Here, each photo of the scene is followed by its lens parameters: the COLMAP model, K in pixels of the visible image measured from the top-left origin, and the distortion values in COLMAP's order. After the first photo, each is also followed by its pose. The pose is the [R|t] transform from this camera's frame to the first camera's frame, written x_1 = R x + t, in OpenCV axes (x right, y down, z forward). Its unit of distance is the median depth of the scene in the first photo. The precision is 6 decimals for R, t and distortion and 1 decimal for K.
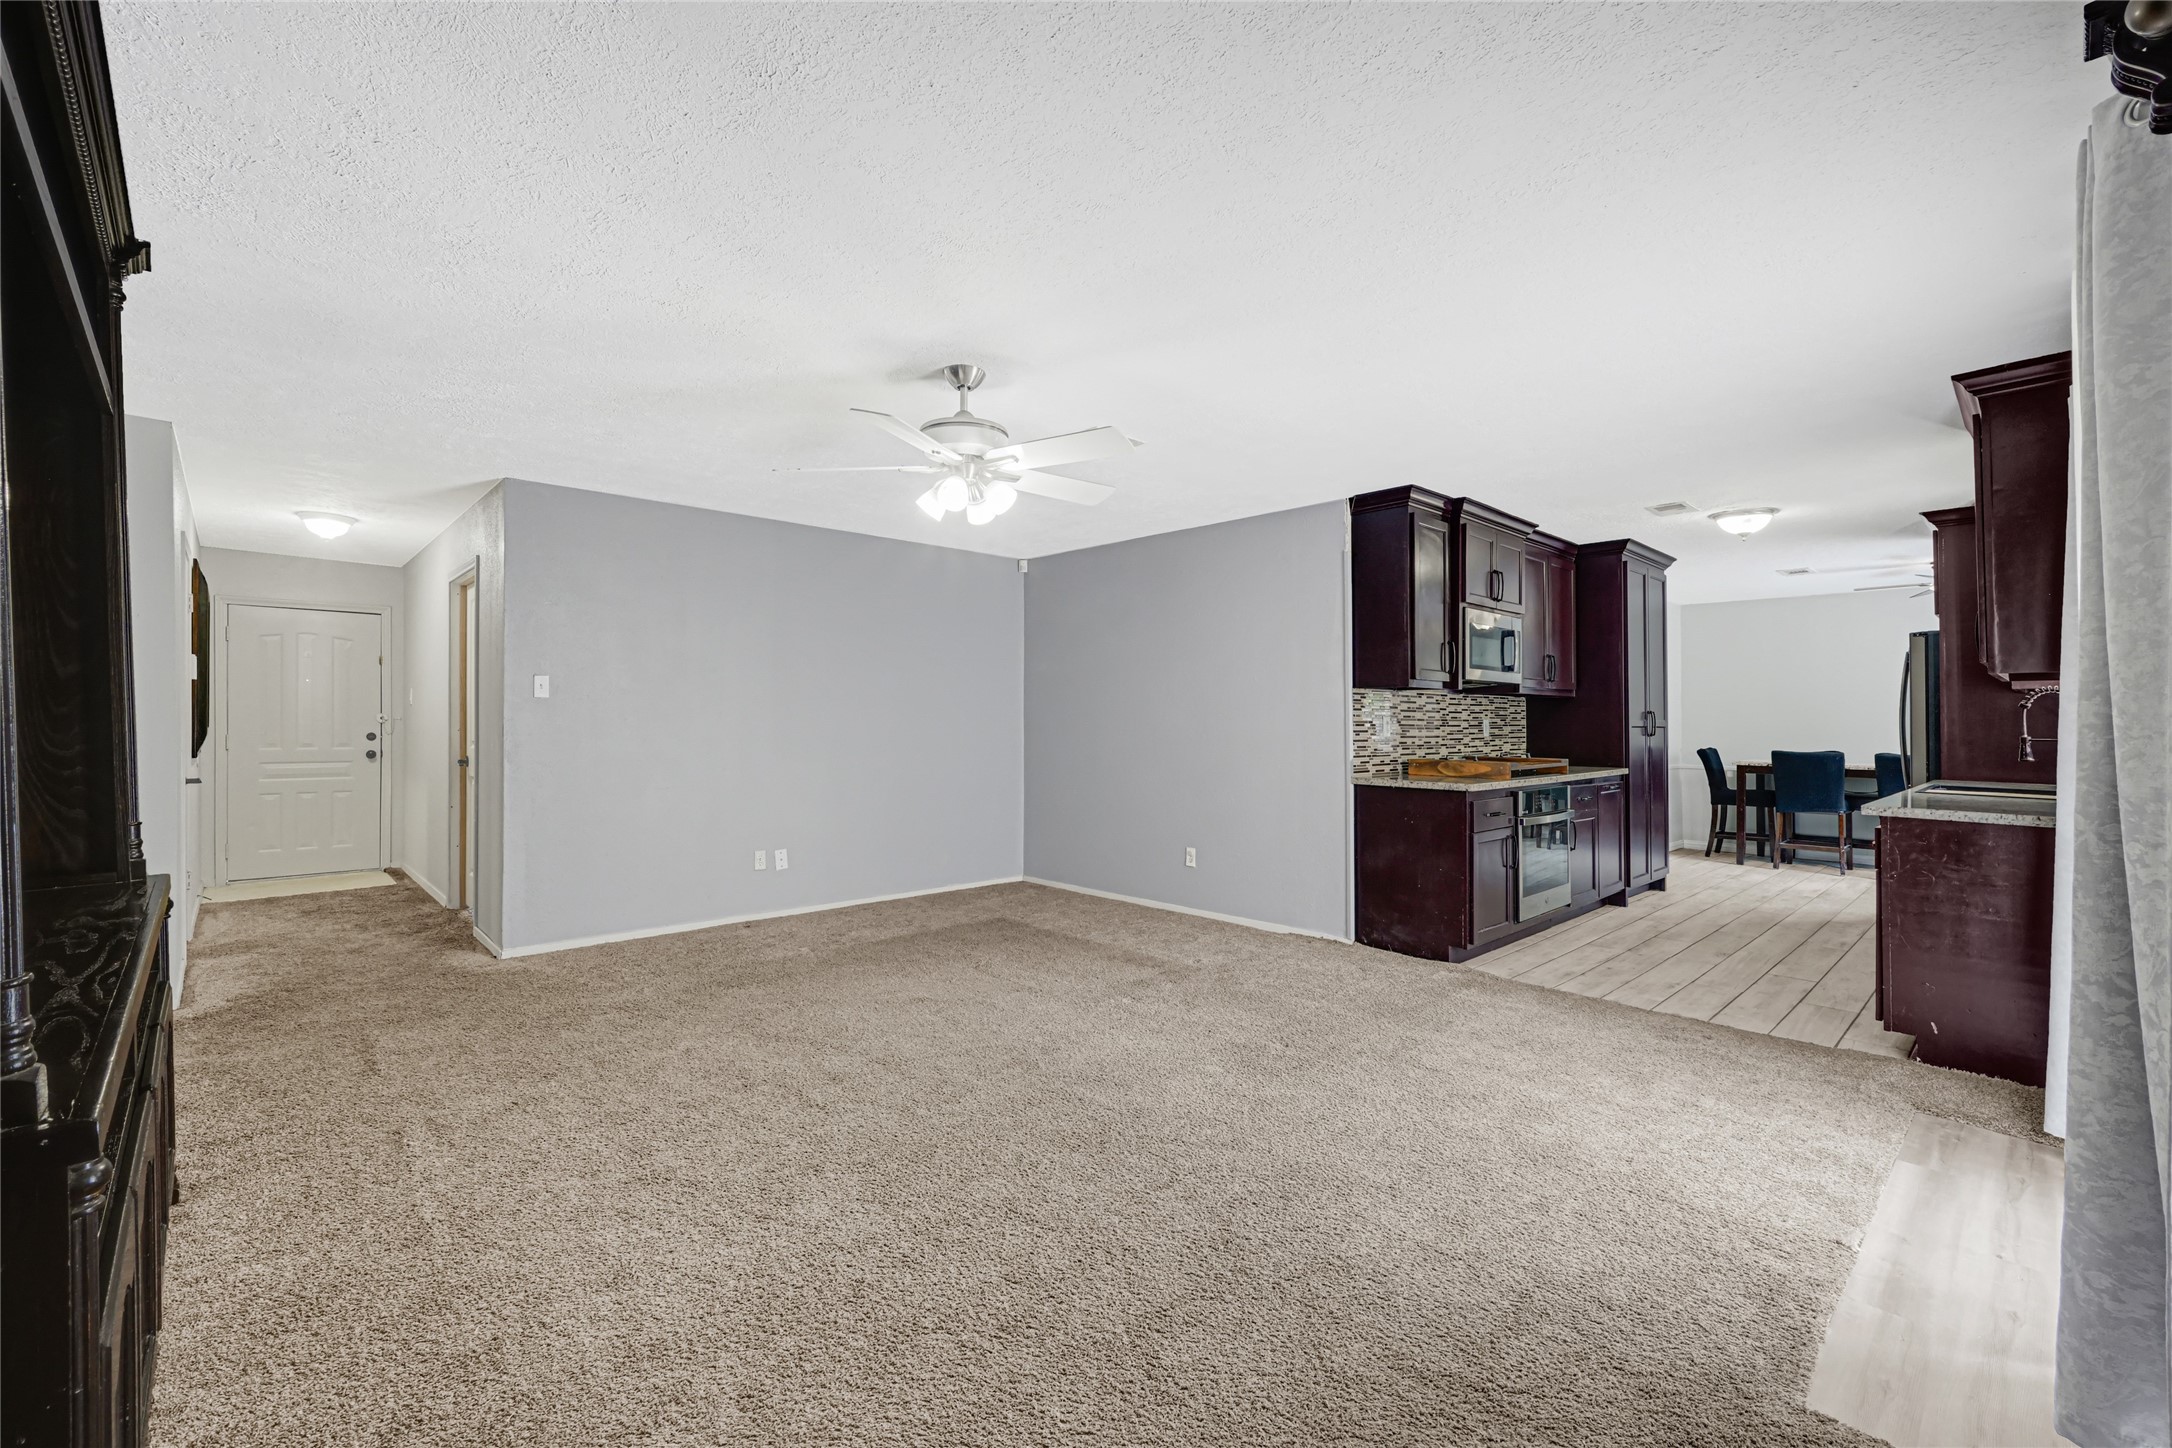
lens RADIAL K [[908.9, 0, 1086.0], [0, 908.9, 724.0], [0, 0, 1]] dist [0.000625, 0.000003]
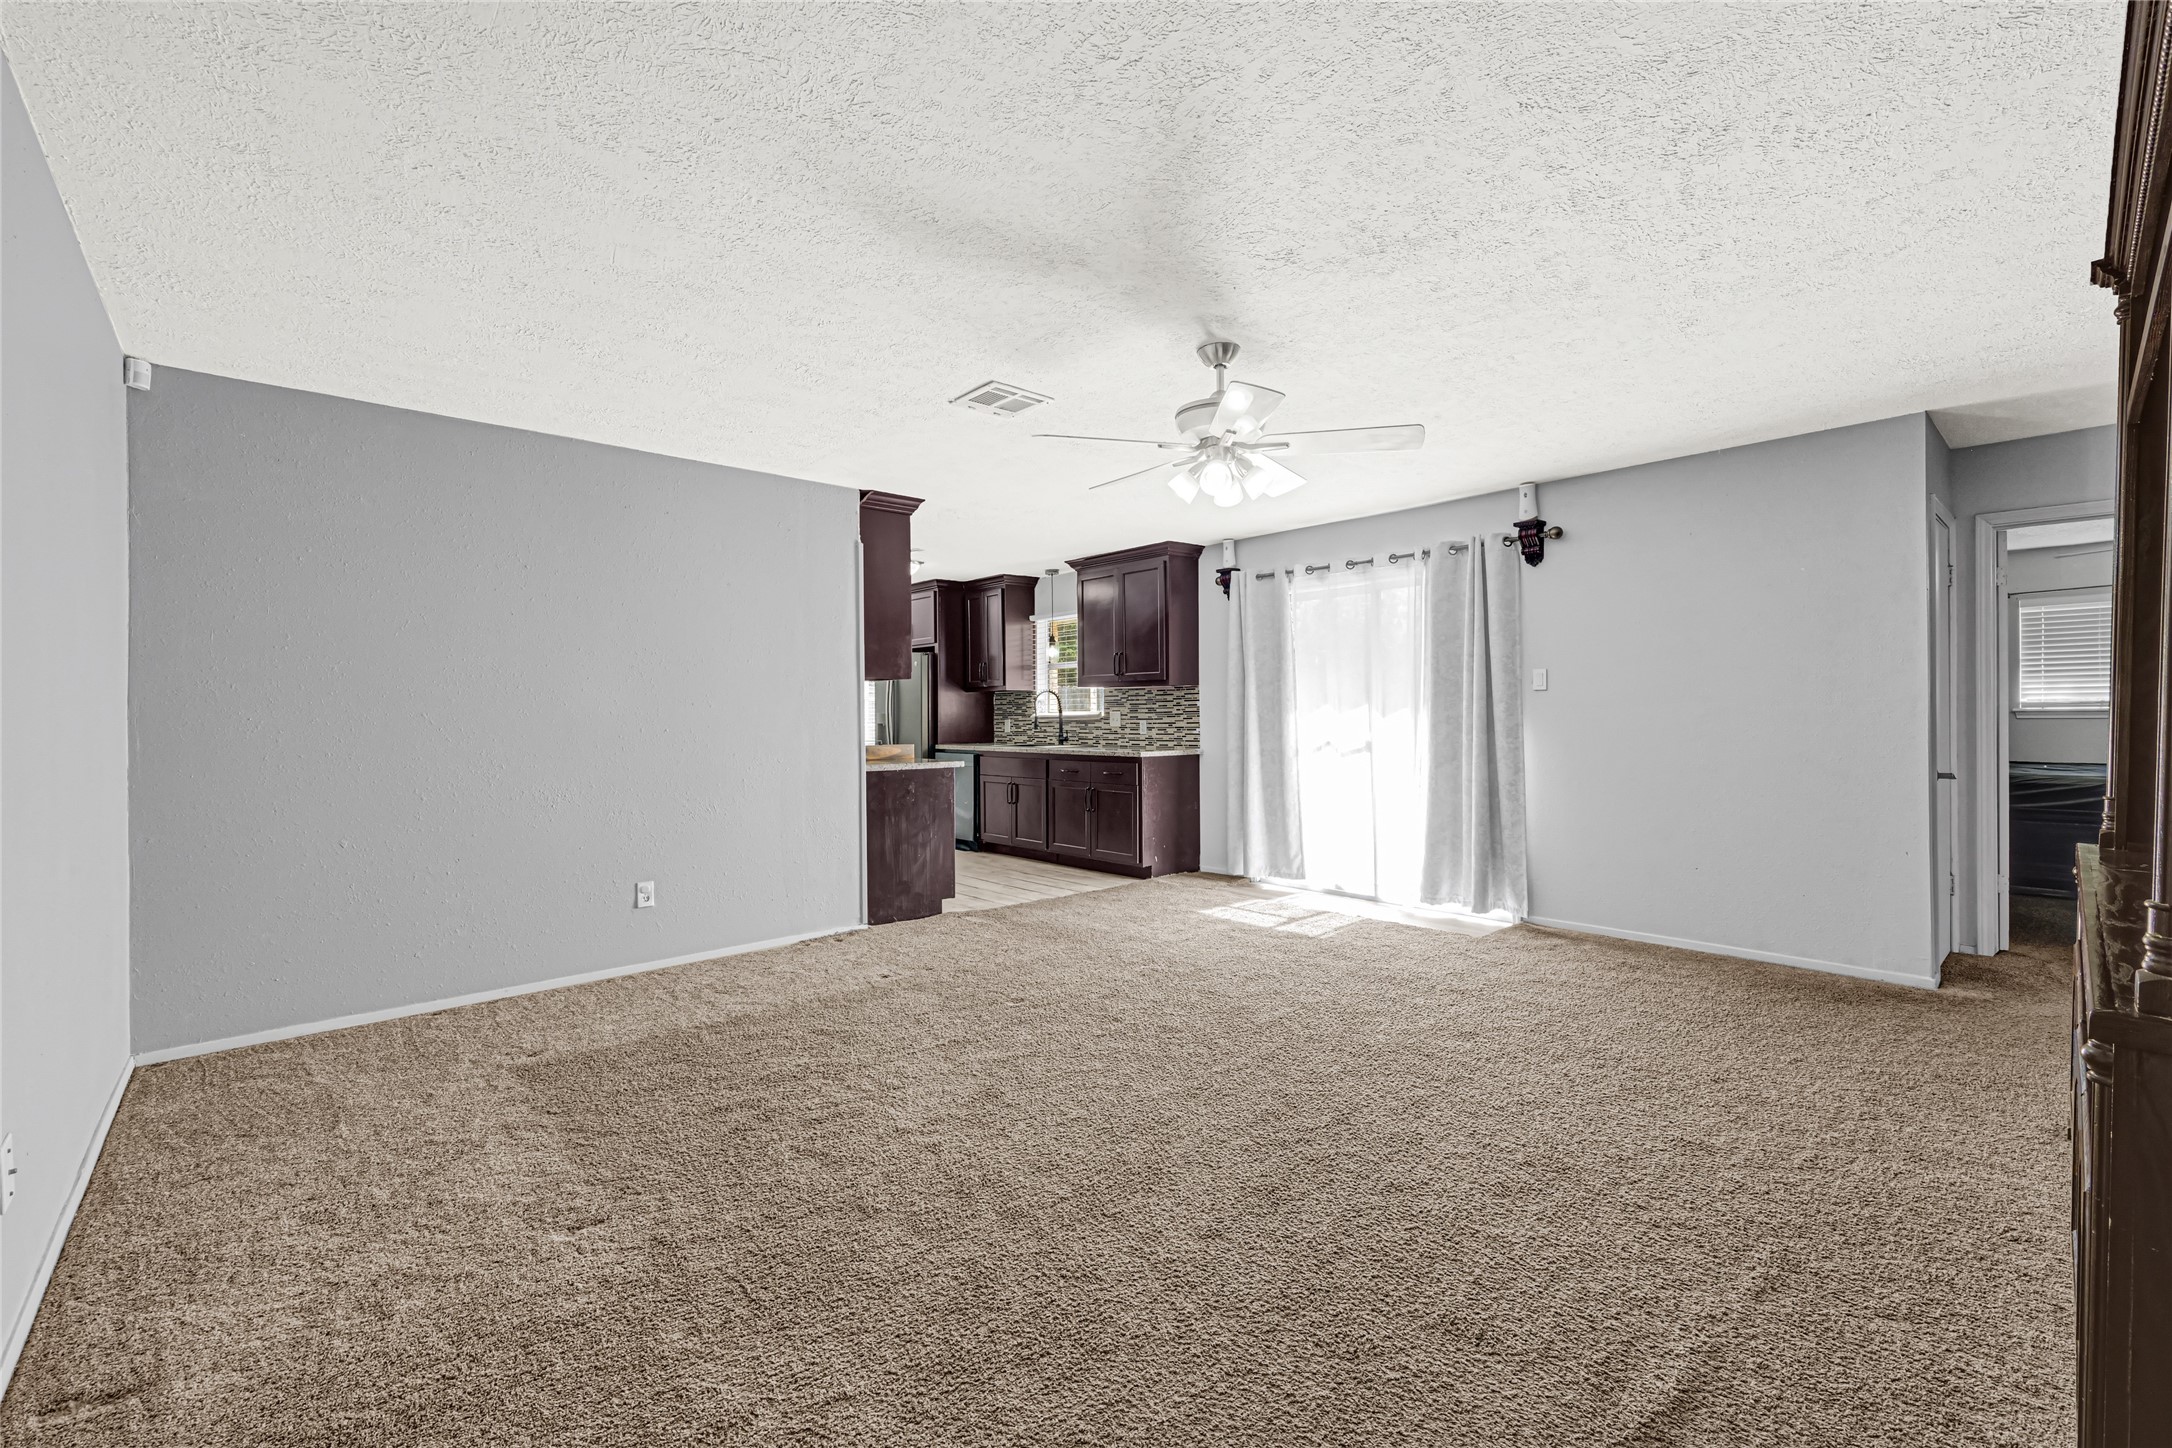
lens RADIAL K [[908.9, 0, 1086.0], [0, 908.9, 724.0], [0, 0, 1]] dist [0.000625, 0.000003]
pose [[0.015315, -0.010819, 0.999824, -1.575711], [0.003119, 0.999937, 0.010772, -0.002035], [-0.999878, 0.002954, 0.015348, 1.570760]]
